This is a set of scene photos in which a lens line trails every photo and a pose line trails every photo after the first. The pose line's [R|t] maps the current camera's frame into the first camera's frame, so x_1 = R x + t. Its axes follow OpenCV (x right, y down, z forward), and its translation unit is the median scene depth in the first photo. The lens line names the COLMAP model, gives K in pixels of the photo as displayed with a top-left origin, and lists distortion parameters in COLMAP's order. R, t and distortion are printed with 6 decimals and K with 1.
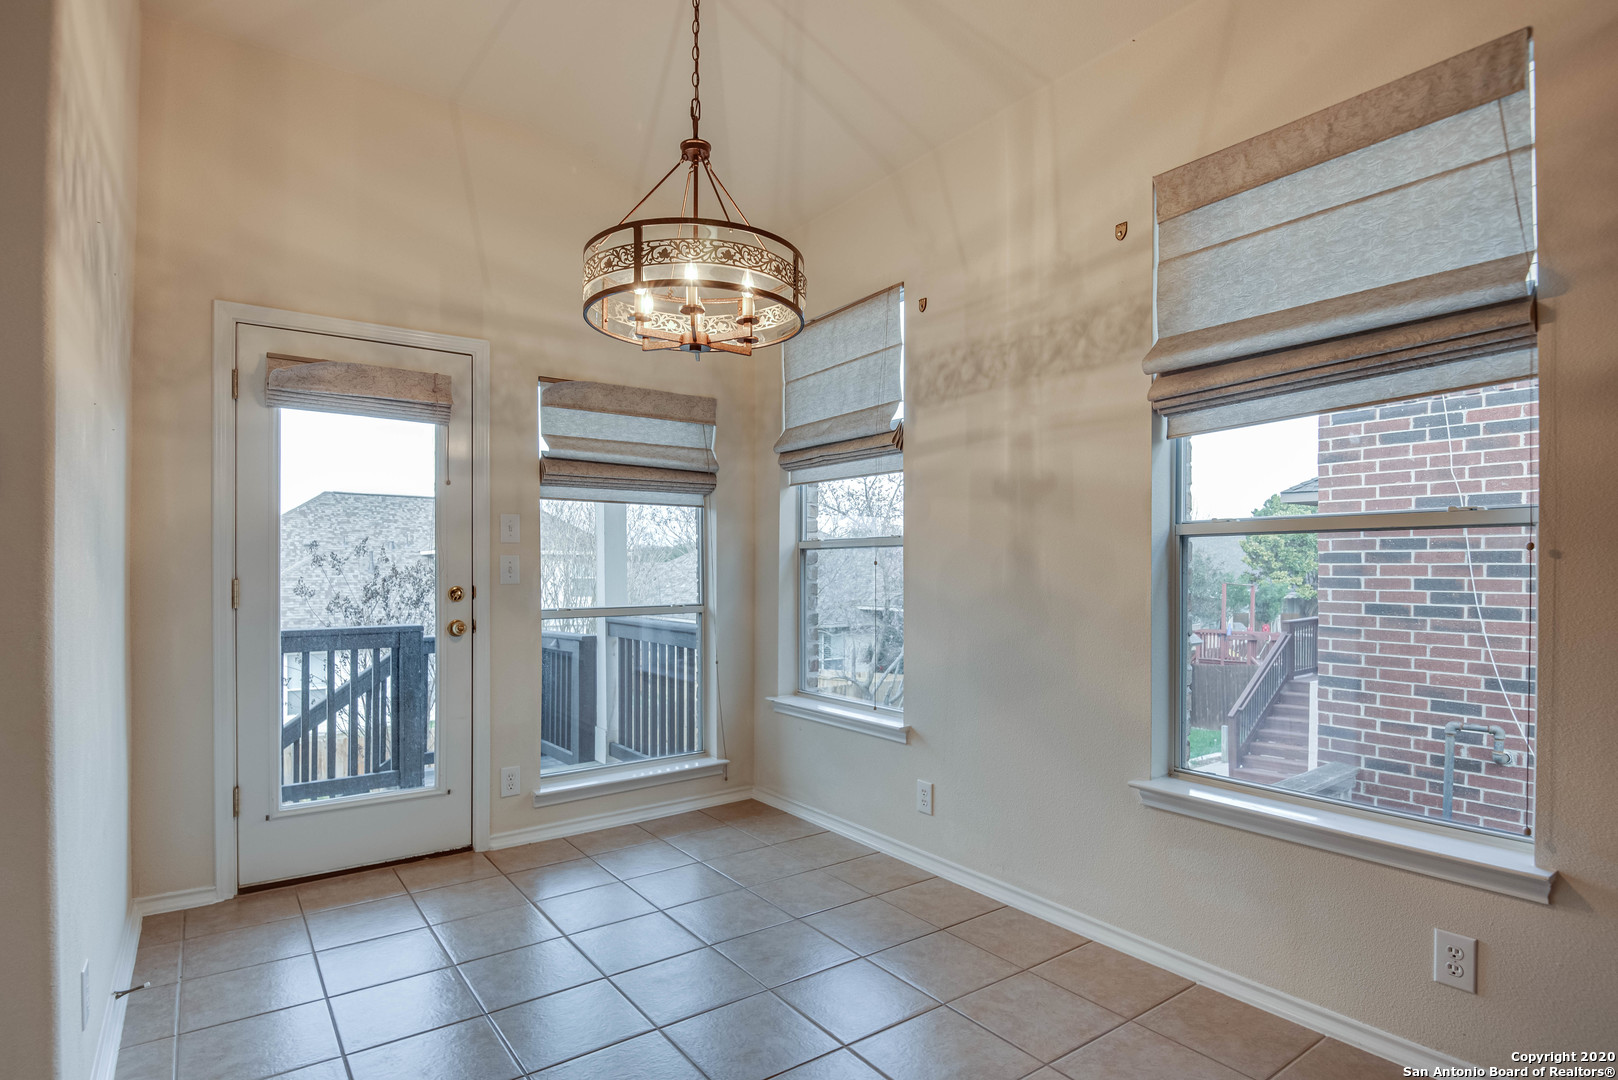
lens RADIAL K [[794.0, 0, 737.9], [0, 794.0, 571.2], [0, 0, 1]] dist [0.003135, -0.017731]
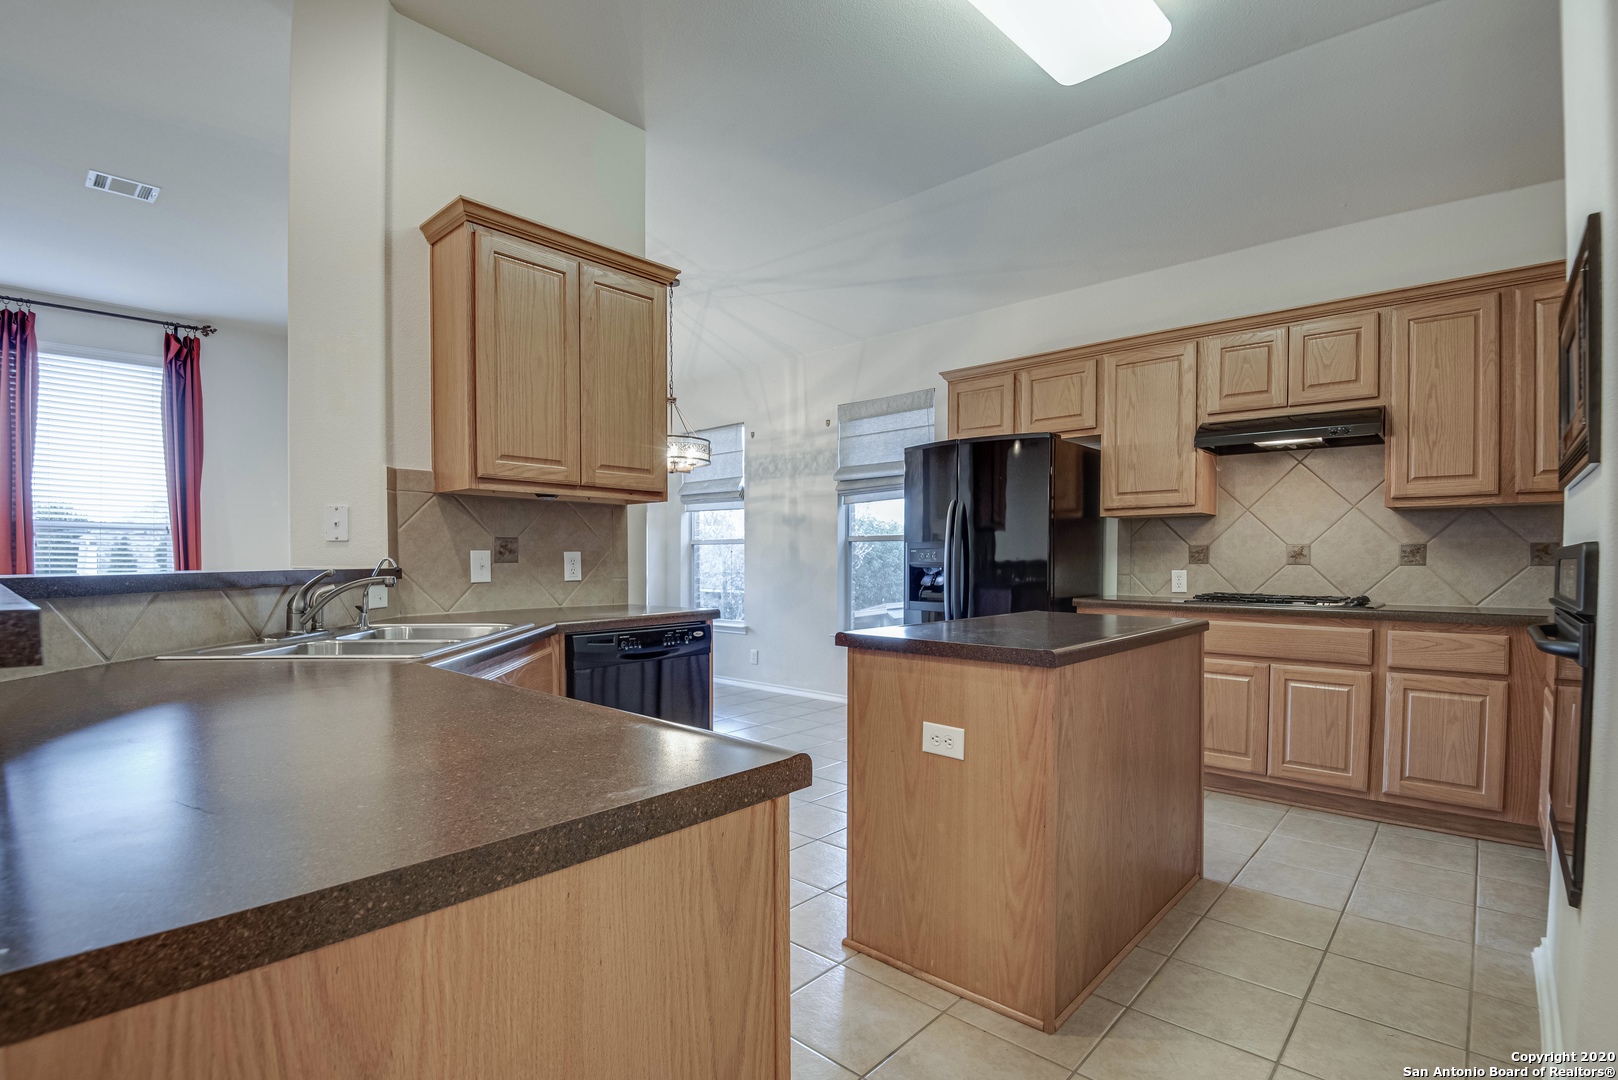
lens RADIAL K [[771.7, 0, 743.4], [0, 771.7, 573.7], [0, 0, 1]] dist [-0.001100, -0.019897]
pose [[0.976548, -0.005494, 0.215230, -0.289834], [0.001520, 0.999825, 0.018624, 0.011998], [-0.215295, -0.017860, 0.976386, -1.240040]]
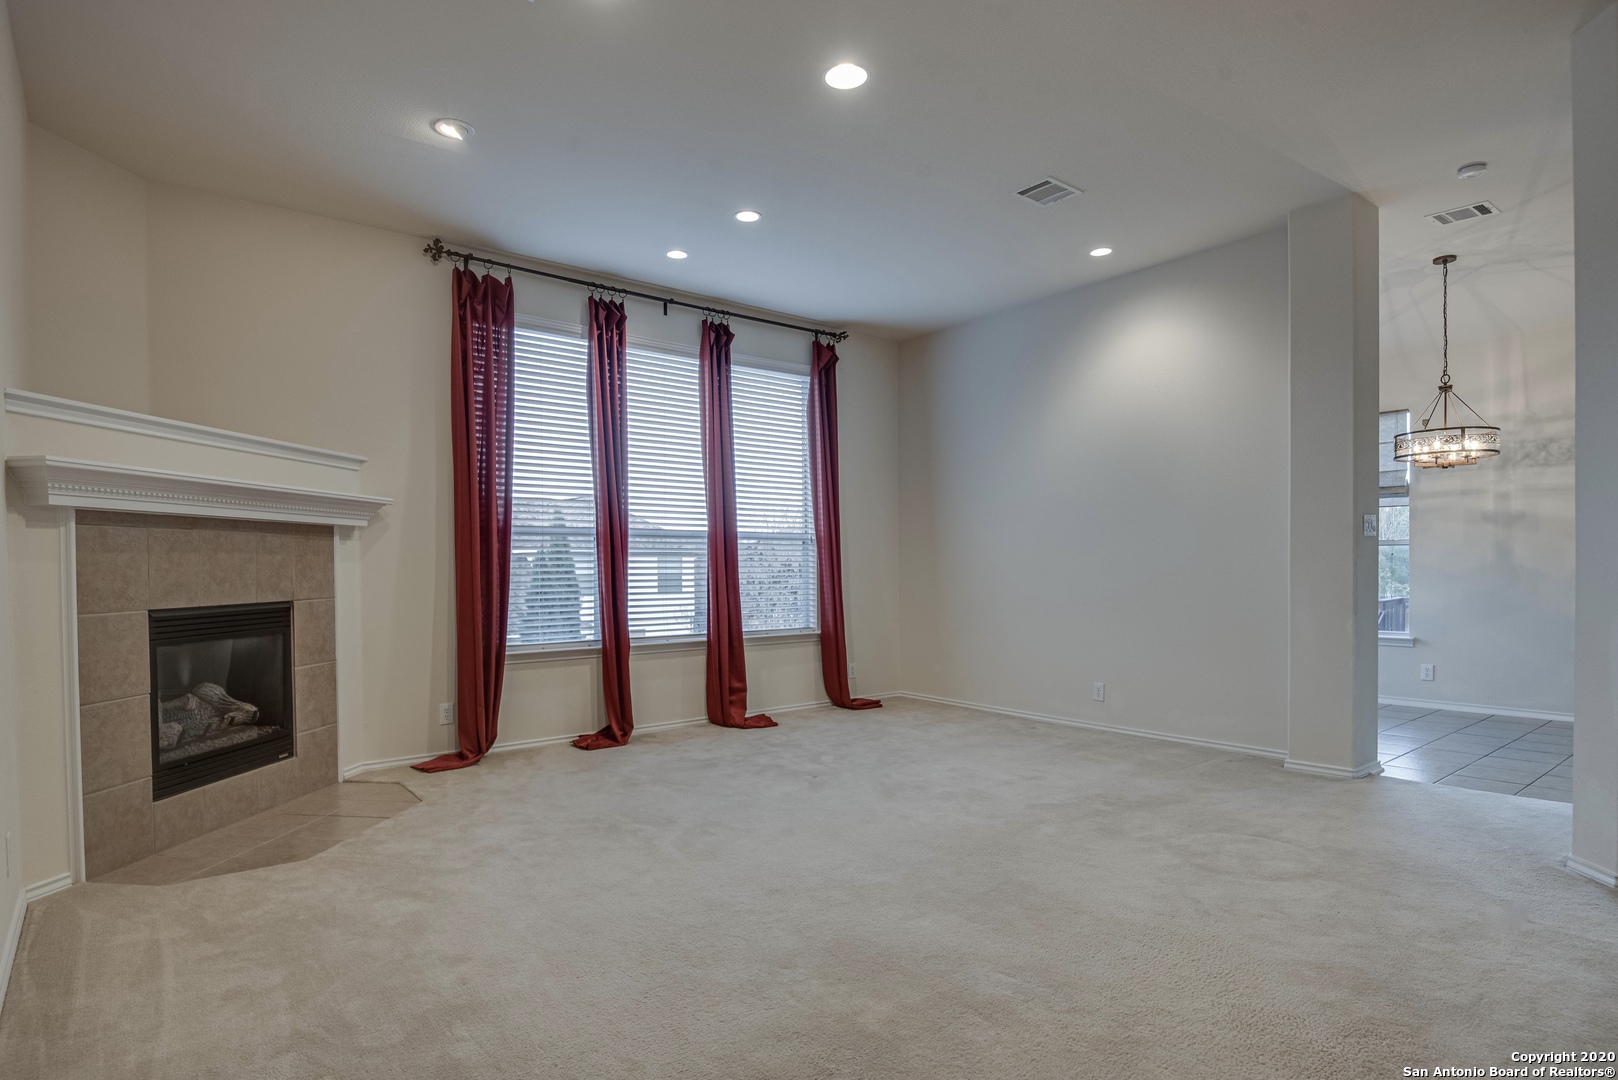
lens RADIAL K [[842.9, 0, 726.8], [0, 842.9, 575.5], [0, 0, 1]] dist [0.001807, -0.012394]
pose [[0.998351, -0.013761, 0.055738, -1.839206], [0.013126, 0.999845, 0.011731, -0.003776], [-0.055891, -0.010980, 0.998376, -1.119469]]
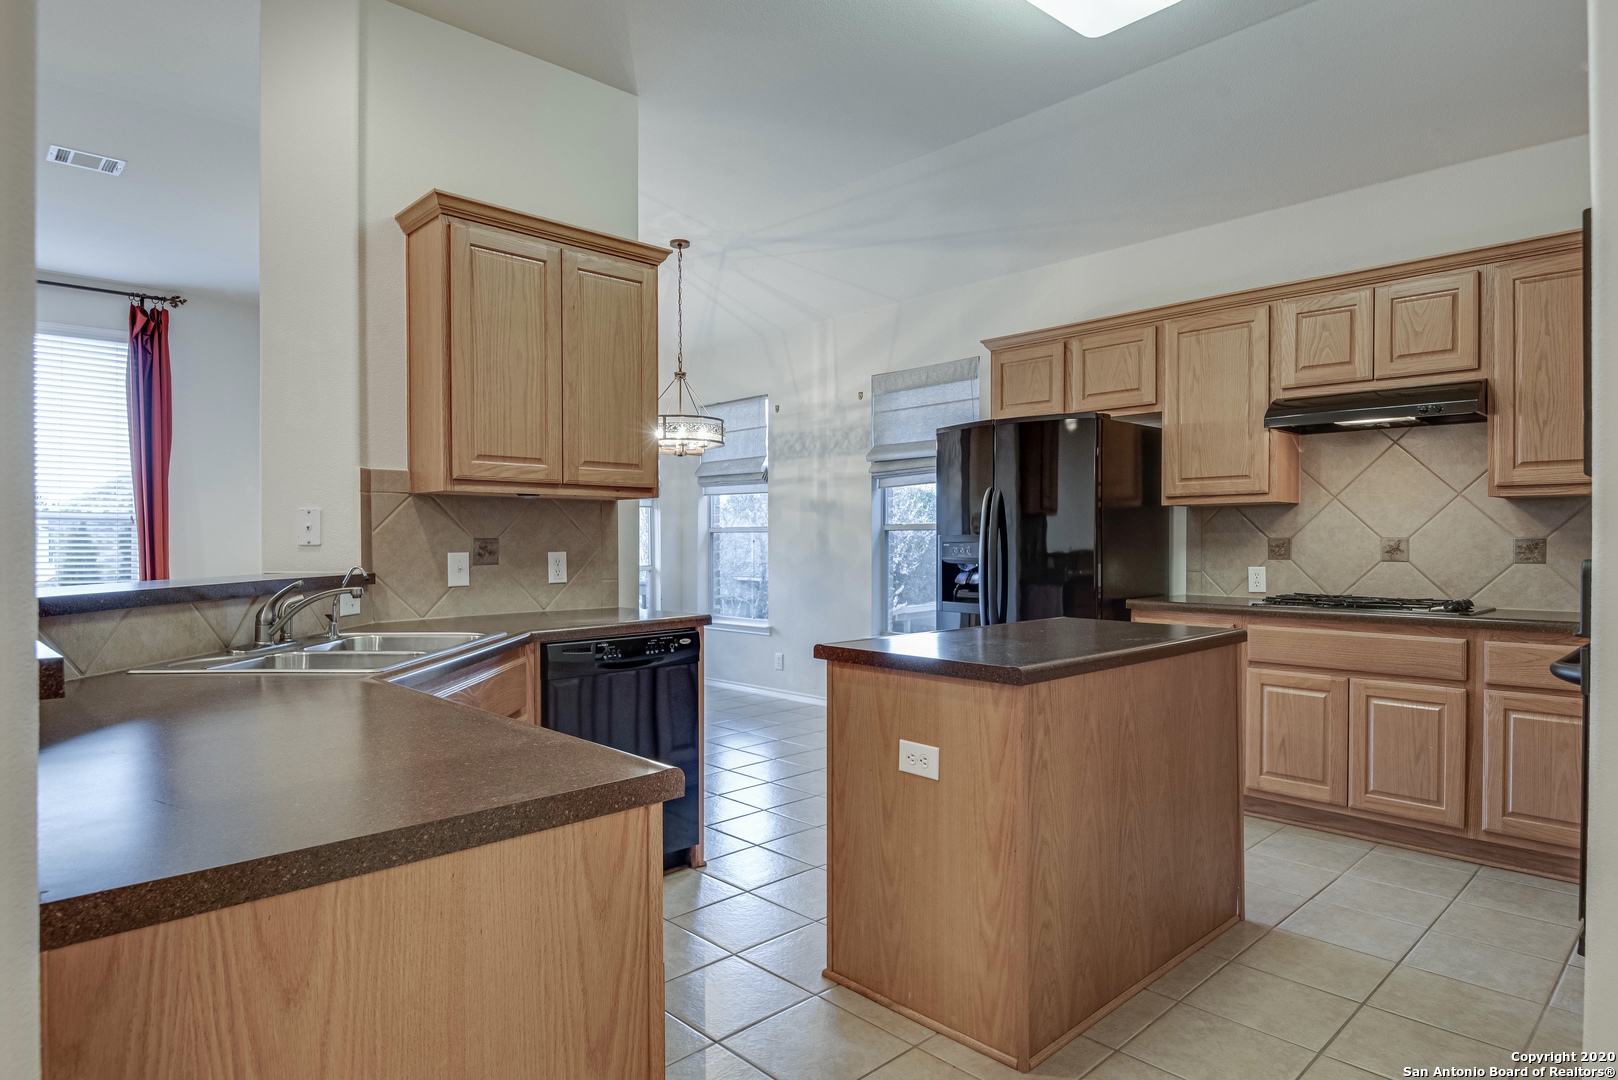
lens RADIAL K [[919.9, 0, 736.2], [0, 919.9, 542.1], [0, 0, 1]] dist [0.023553, -0.021913]
pose [[0.988290, -0.004887, 0.152510, -0.239046], [0.004702, 0.999988, 0.001577, -0.014898], [-0.152516, -0.000841, 0.988301, -1.369013]]
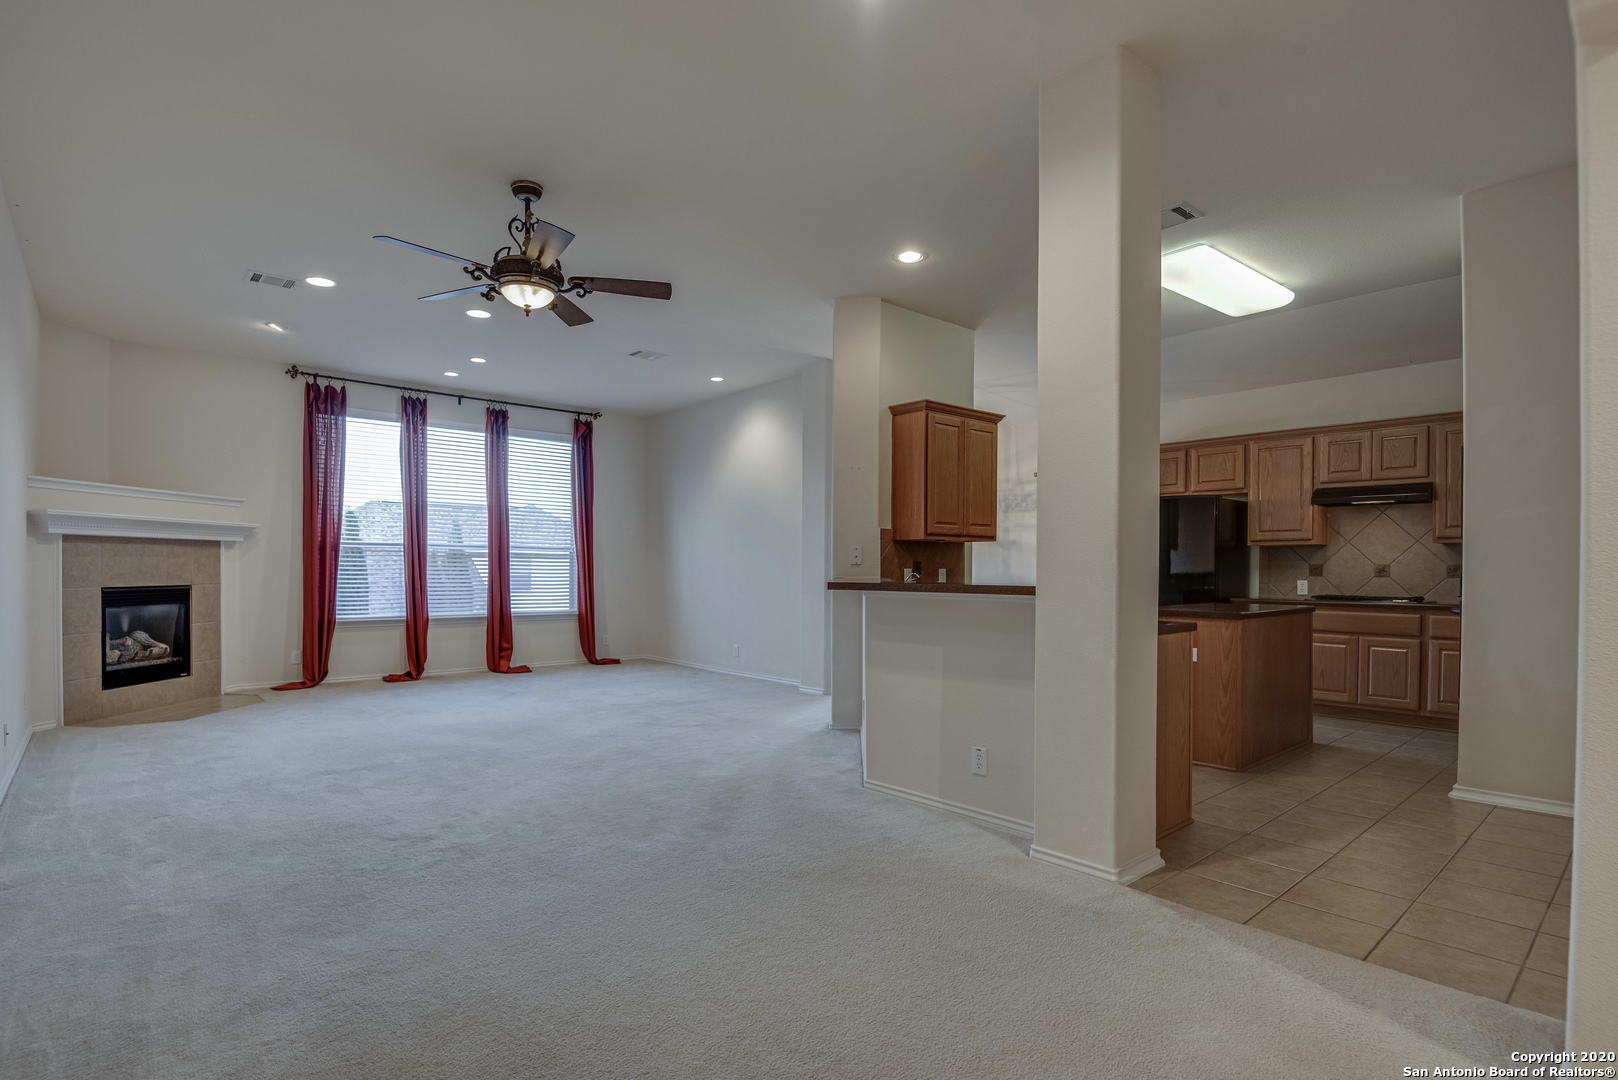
lens RADIAL K [[794.0, 0, 737.9], [0, 794.0, 571.2], [0, 0, 1]] dist [0.003135, -0.017731]
pose [[0.994904, -0.000228, 0.100822, -1.089983], [-0.000183, 0.999992, 0.004069, -0.003135], [-0.100822, -0.004066, 0.994896, -2.183643]]
